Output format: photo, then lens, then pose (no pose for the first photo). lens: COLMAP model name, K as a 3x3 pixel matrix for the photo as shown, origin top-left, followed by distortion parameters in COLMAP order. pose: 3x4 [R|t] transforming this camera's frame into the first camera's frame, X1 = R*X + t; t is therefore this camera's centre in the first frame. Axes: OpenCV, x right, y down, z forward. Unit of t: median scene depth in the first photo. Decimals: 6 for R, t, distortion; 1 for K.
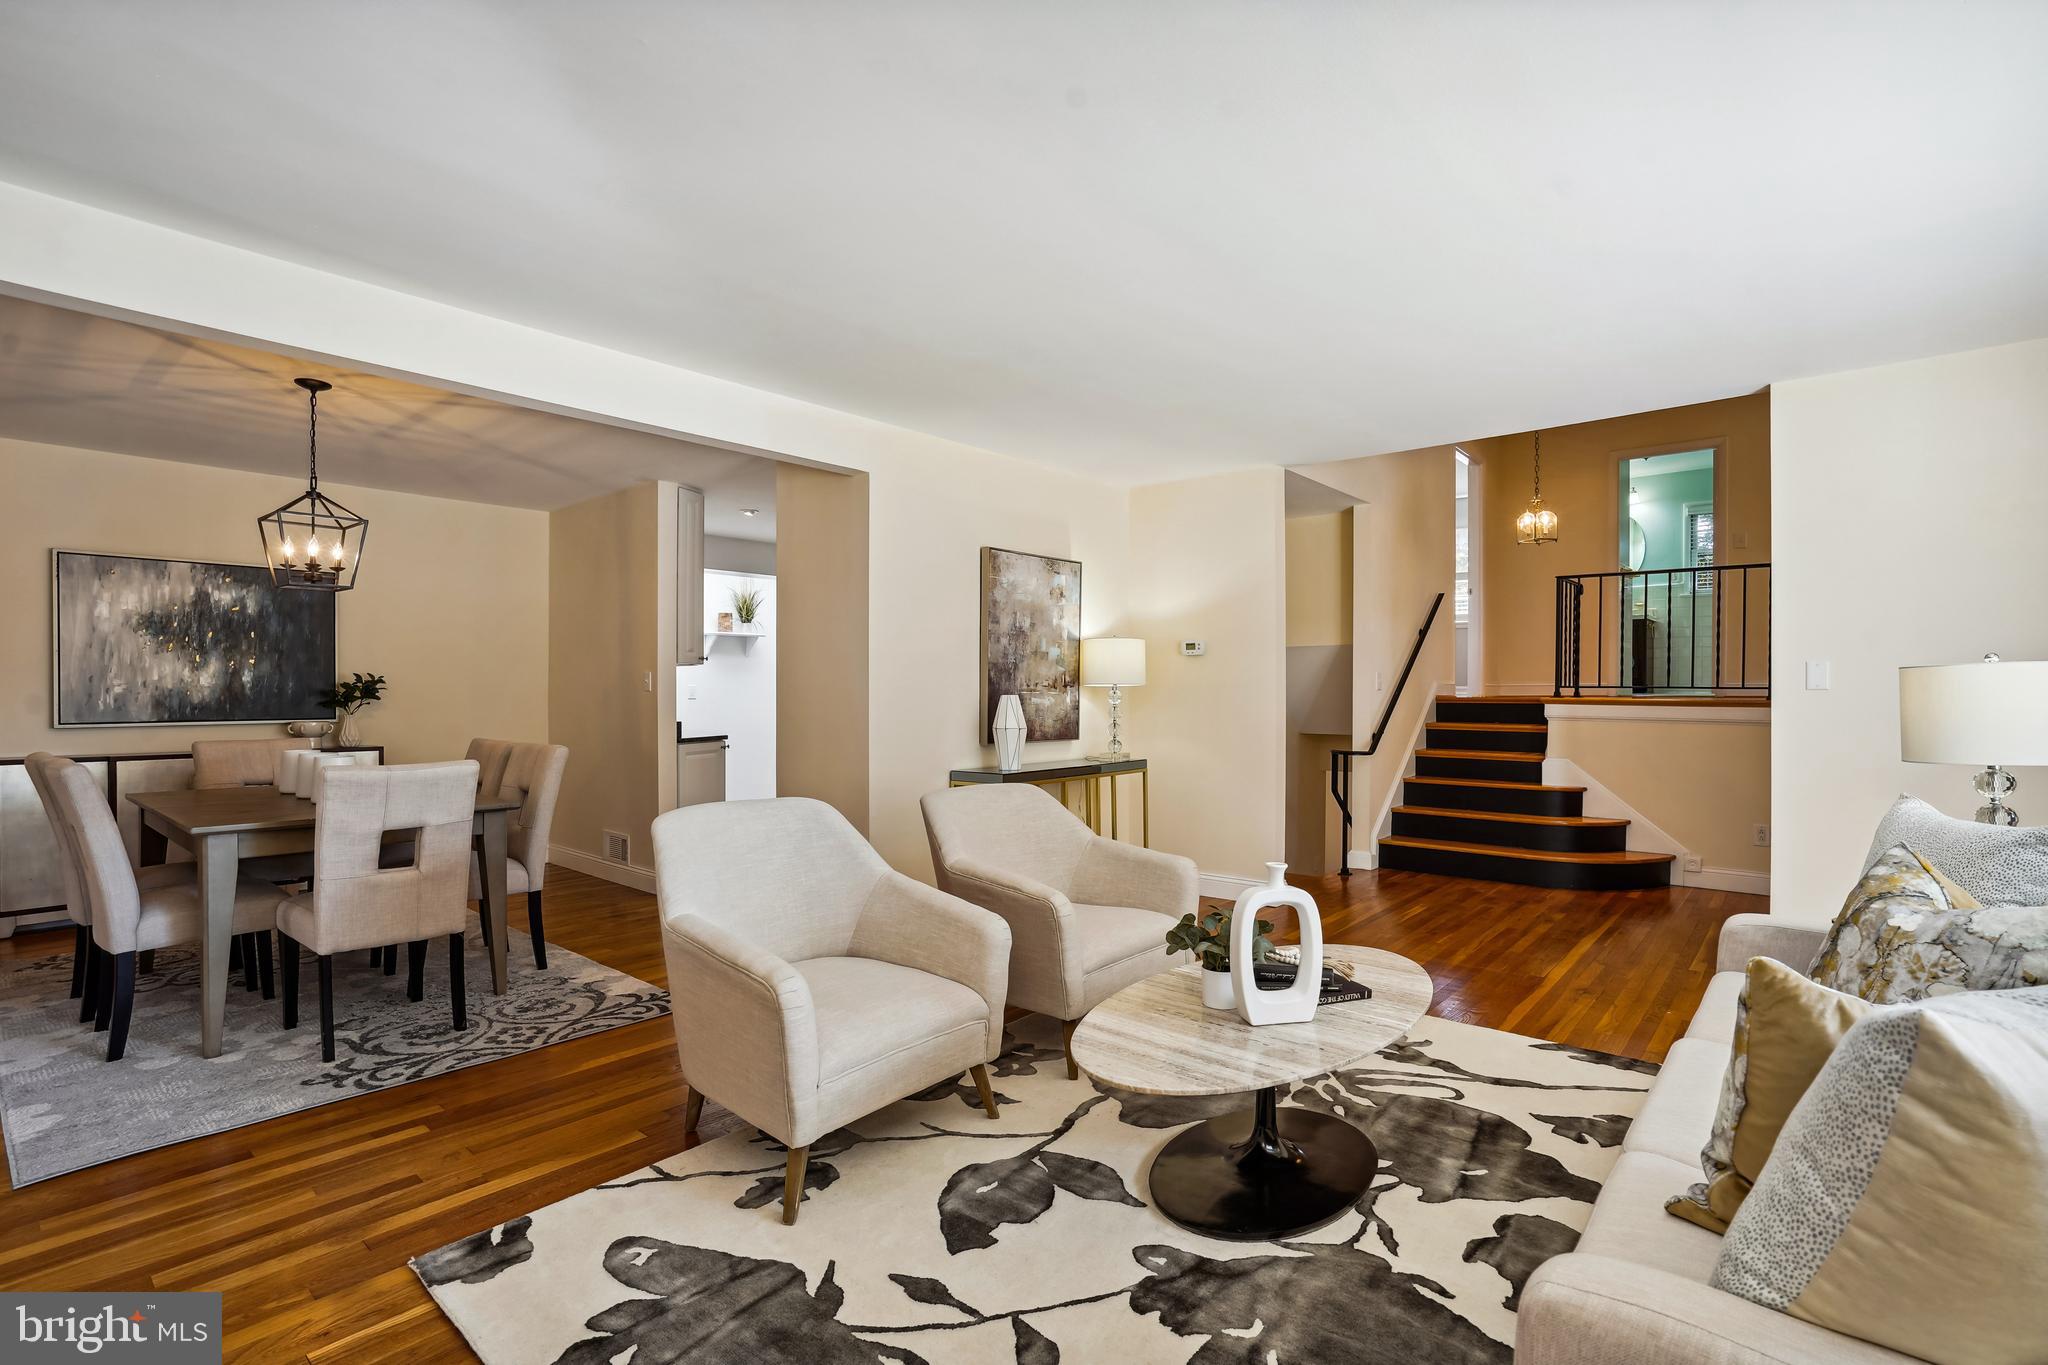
lens RADIAL K [[957.1, 0, 1025.6], [0, 957.1, 688.3], [0, 0, 1]] dist [-0.026811, 0.013168]
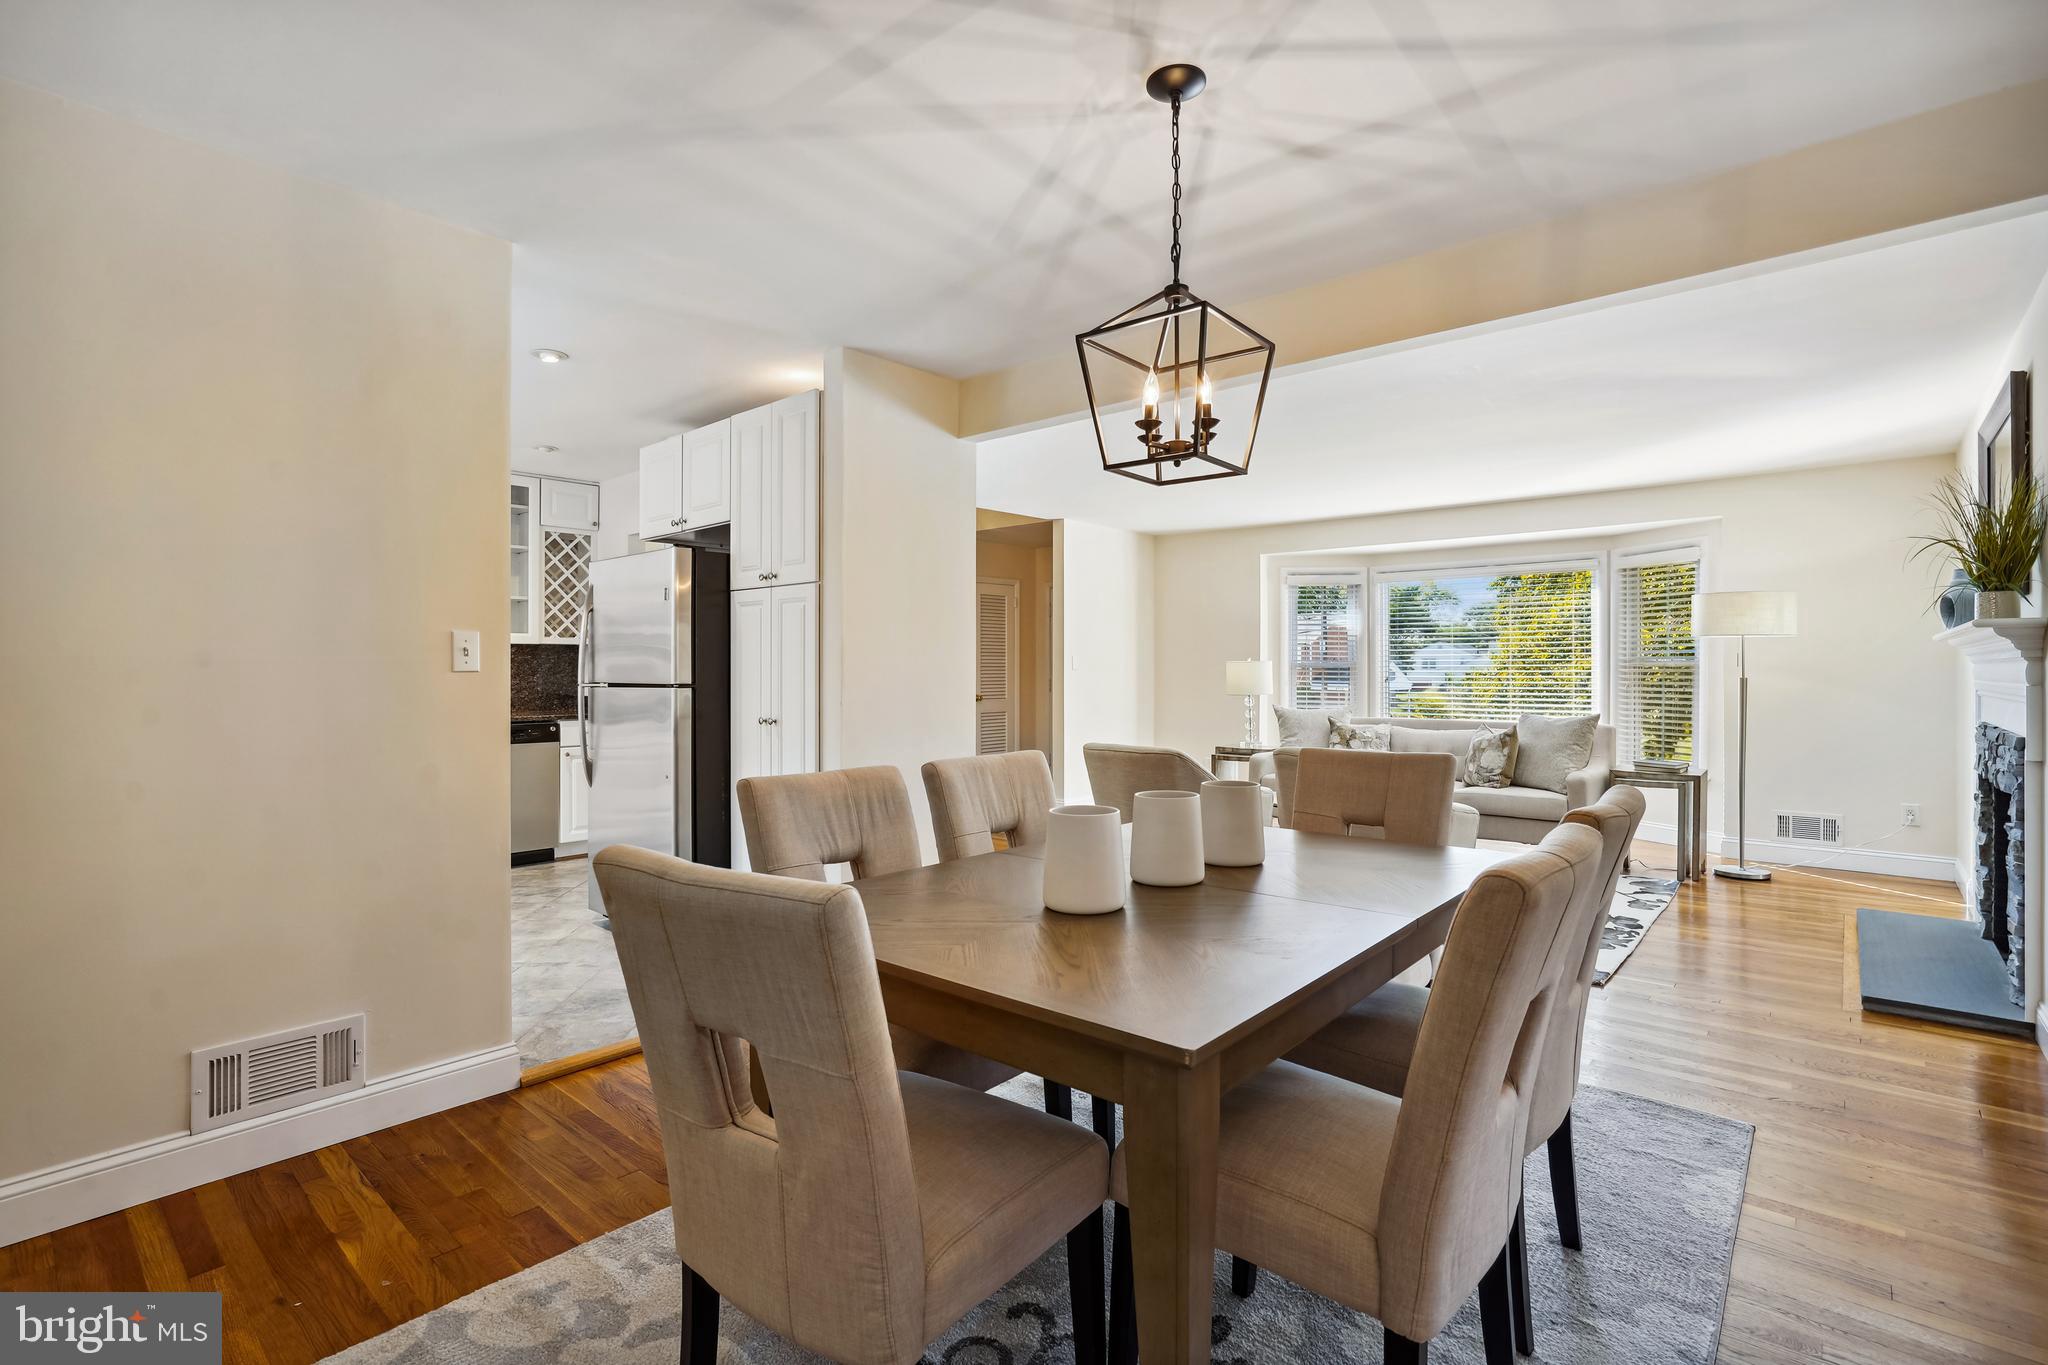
lens RADIAL K [[956.3, 0, 1027.1], [0, 956.3, 669.2], [0, 0, 1]] dist [-0.041861, 0.012049]
pose [[0.007085, 0.000225, 0.999975, -0.993835], [-0.002317, 0.999997, -0.000209, 0.001108], [-0.999972, -0.002315, 0.007086, 0.839698]]
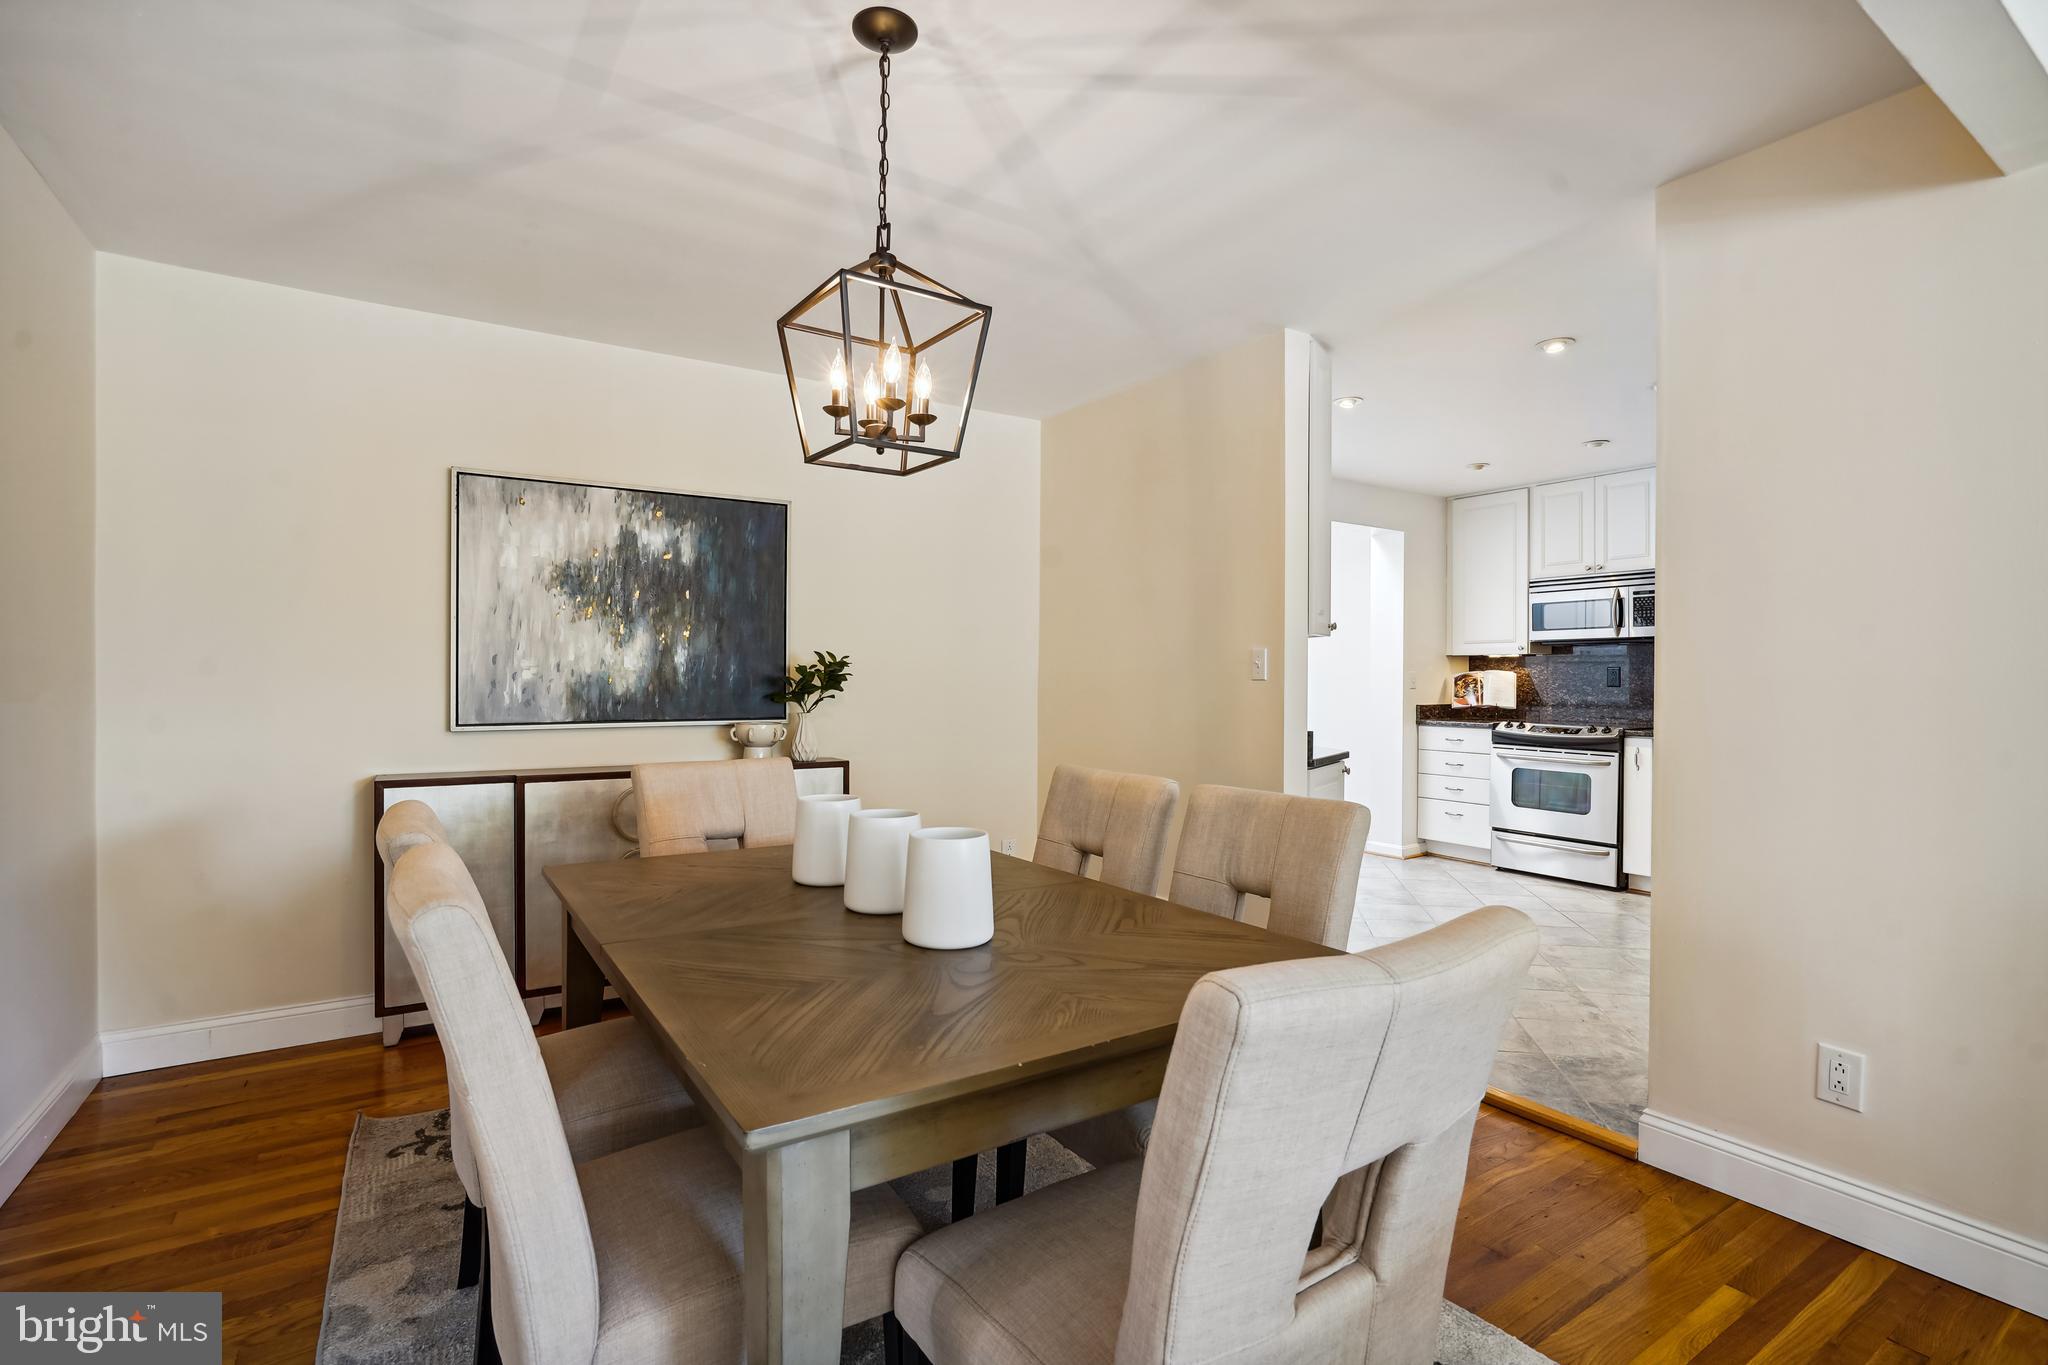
lens RADIAL K [[965.5, 0, 1032.5], [0, 965.5, 663.5], [0, 0, 1]] dist [-0.047834, 0.017527]
pose [[0.963900, -0.000693, -0.266265, -0.429079], [-0.002507, 0.999929, -0.011680, 0.000171], [0.266254, 0.011926, 0.963829, 0.436521]]
